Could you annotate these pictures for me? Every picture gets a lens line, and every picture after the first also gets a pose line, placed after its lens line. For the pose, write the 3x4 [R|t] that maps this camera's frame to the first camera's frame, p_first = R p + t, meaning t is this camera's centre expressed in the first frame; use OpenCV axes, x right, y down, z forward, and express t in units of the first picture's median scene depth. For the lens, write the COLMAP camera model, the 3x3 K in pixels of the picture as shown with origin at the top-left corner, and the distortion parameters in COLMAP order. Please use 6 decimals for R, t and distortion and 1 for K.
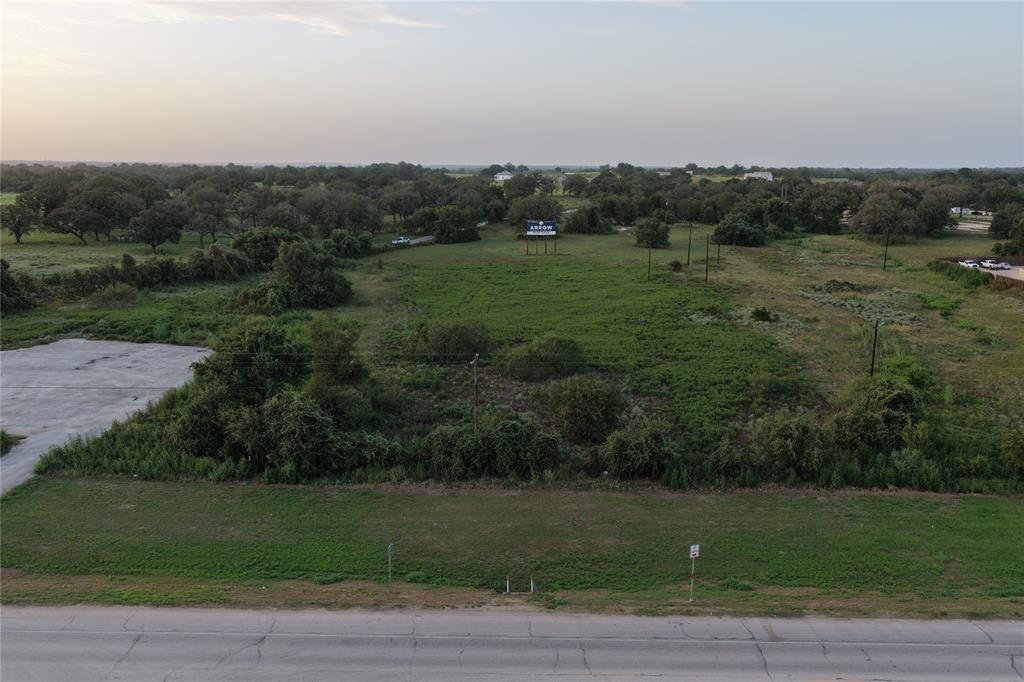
lens RADIAL K [[848.0, 0, 517.7], [0, 848.0, 351.3], [0, 0, 1]] dist [-0.016374, 0.042636]
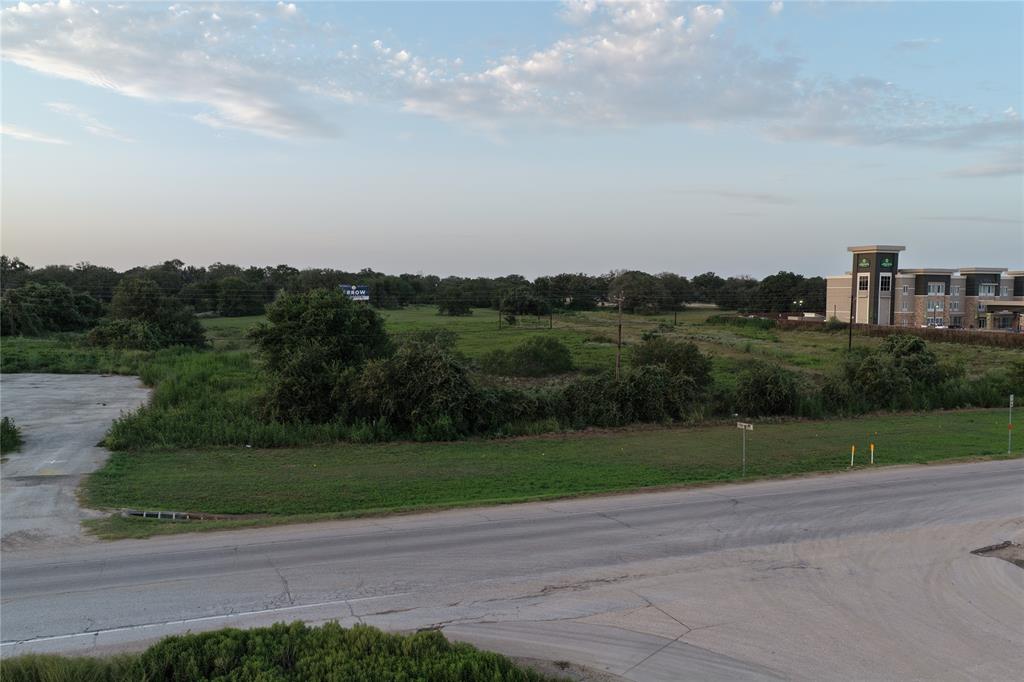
lens RADIAL K [[848.0, 0, 517.7], [0, 848.0, 351.3], [0, 0, 1]] dist [-0.016374, 0.042636]
pose [[0.923932, -0.026551, 0.381635, -0.239440], [0.081771, 0.988240, -0.129211, 0.083972], [-0.373717, 0.150589, 0.915237, 0.086853]]
